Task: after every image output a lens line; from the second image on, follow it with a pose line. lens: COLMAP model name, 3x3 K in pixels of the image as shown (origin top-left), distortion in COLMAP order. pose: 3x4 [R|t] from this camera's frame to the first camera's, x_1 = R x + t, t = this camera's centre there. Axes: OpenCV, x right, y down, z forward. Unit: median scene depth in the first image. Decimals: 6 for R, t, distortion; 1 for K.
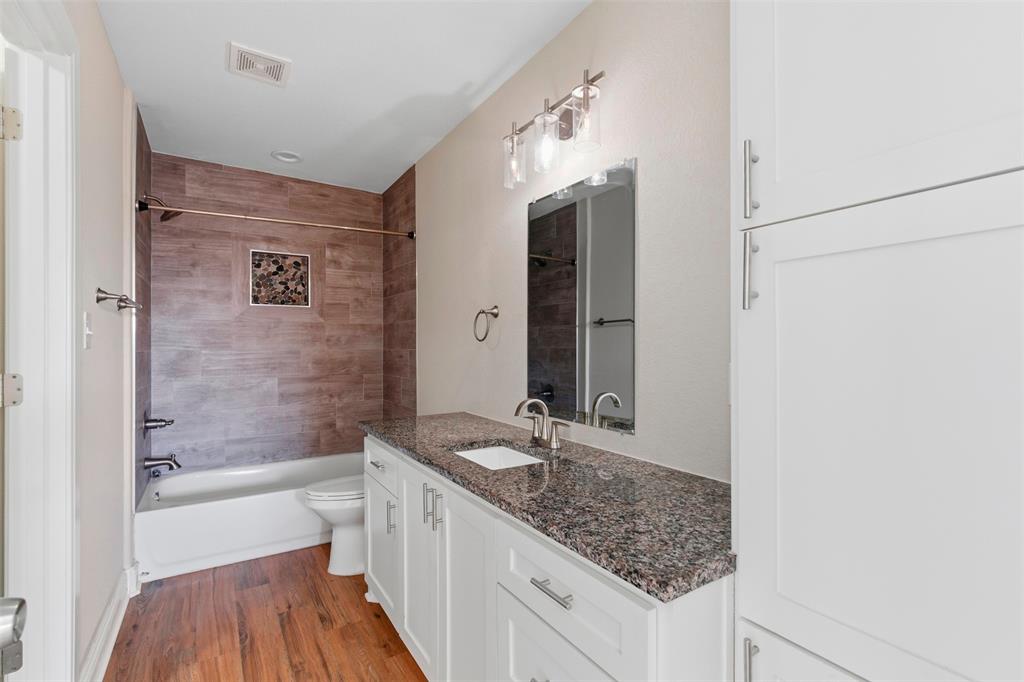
lens RADIAL K [[464.6, 0, 514.7], [0, 464.6, 345.2], [0, 0, 1]] dist [0.000684, -0.000934]
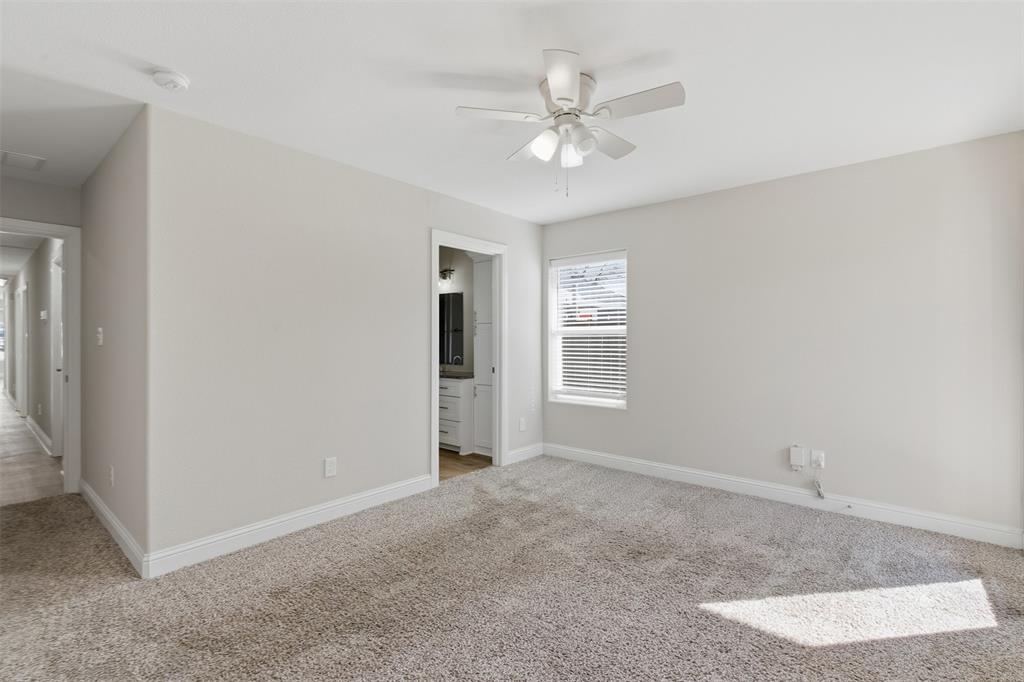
lens RADIAL K [[464.6, 0, 519.2], [0, 464.6, 339.2], [0, 0, 1]] dist [0.000684, -0.000934]
pose [[0.954149, -0.002142, 0.299324, -0.219347], [0.002032, 0.999998, 0.000680, -0.011616], [-0.299325, -0.000040, 0.954151, -1.377178]]
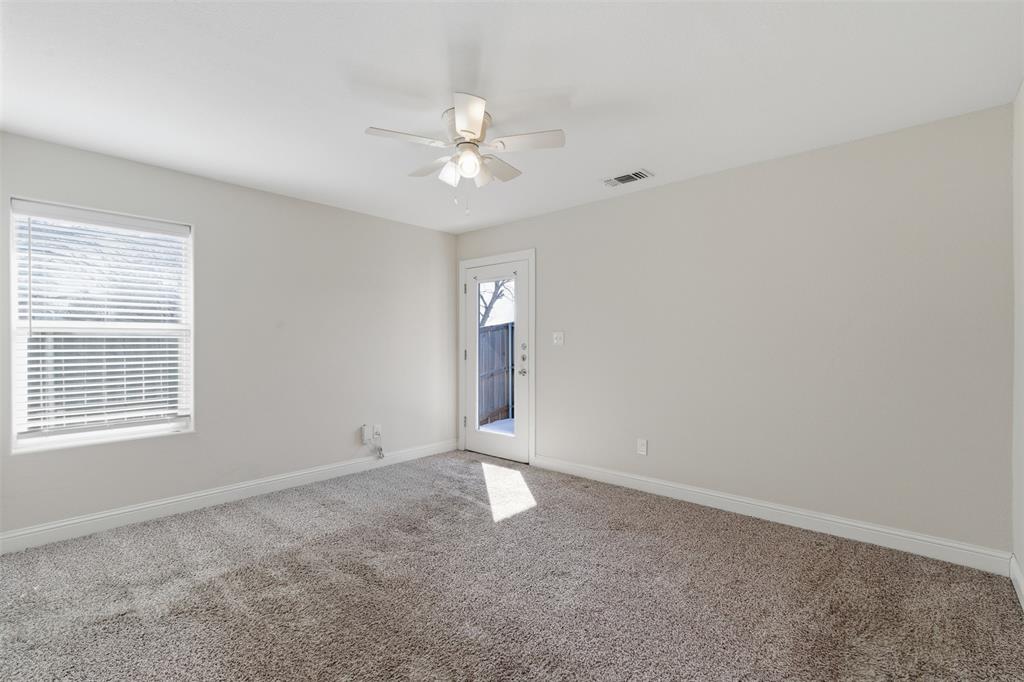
lens RADIAL K [[464.6, 0, 513.4], [0, 464.6, 343.8], [0, 0, 1]] dist [0.000684, -0.000934]
pose [[-0.266412, -0.007715, 0.963828, -0.758581], [0.002078, 0.999961, 0.008579, -0.012362], [-0.963857, 0.004288, -0.266385, -0.548004]]
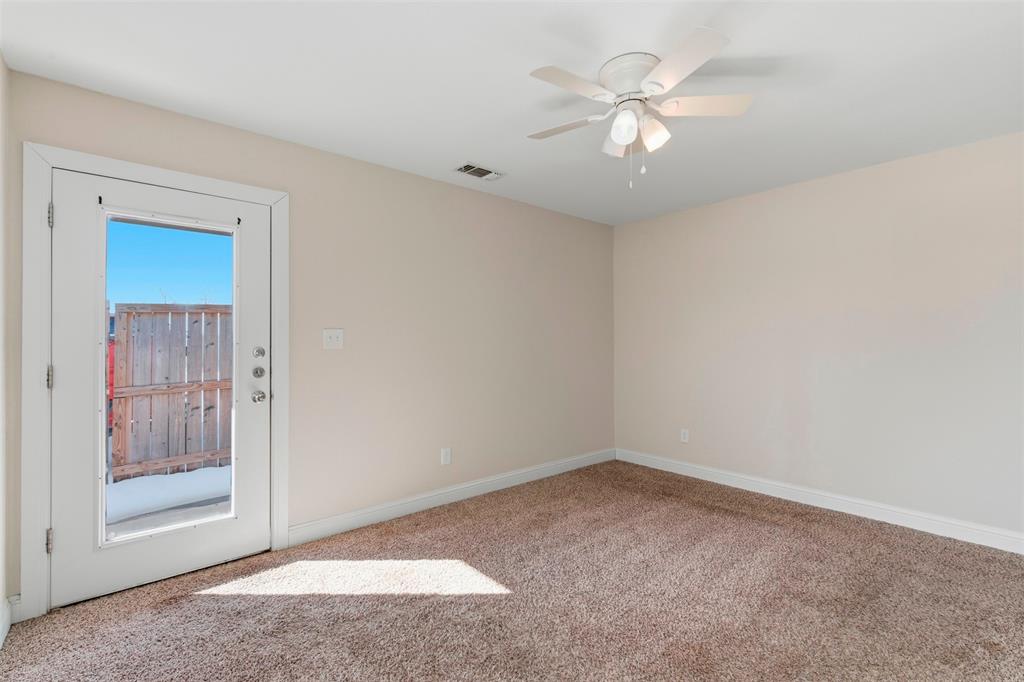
lens RADIAL K [[464.6, 0, 515.4], [0, 464.6, 341.8], [0, 0, 1]] dist [0.000684, -0.000934]
pose [[-0.988728, -0.000250, -0.149722, 0.345912], [-0.000725, 0.999995, 0.003118, -0.013934], [0.149721, 0.003192, -0.988723, -0.039826]]
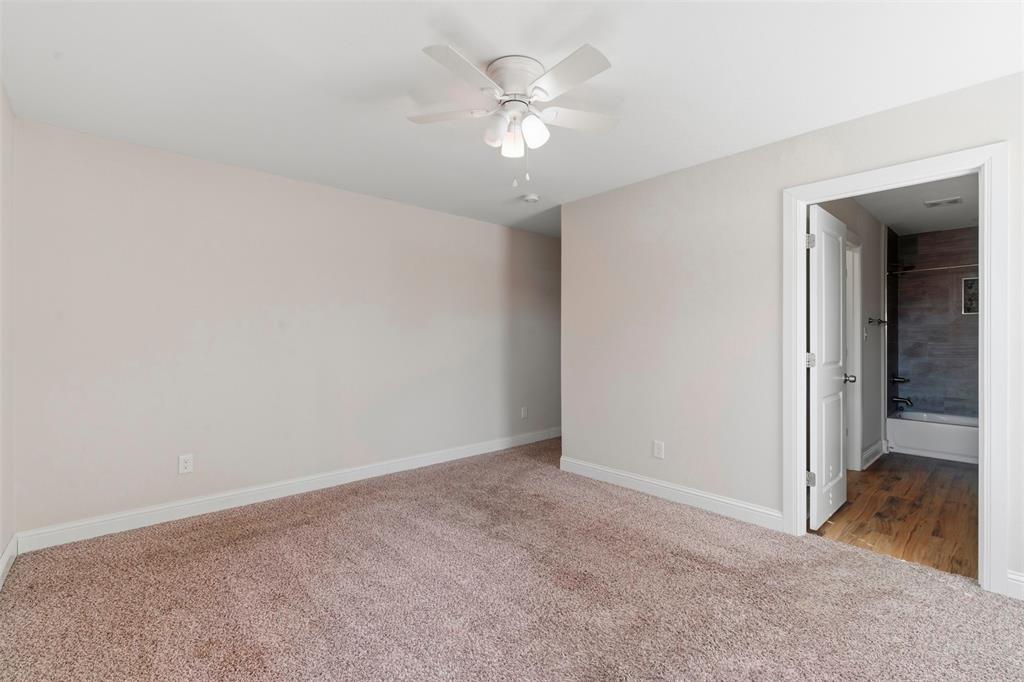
lens RADIAL K [[464.6, 0, 519.0], [0, 464.6, 336.1], [0, 0, 1]] dist [0.000684, -0.000934]
pose [[0.174056, -0.002137, -0.984733, 0.776148], [-0.000900, 0.999997, -0.002329, -0.007602], [0.984735, 0.001292, 0.174053, -0.812365]]
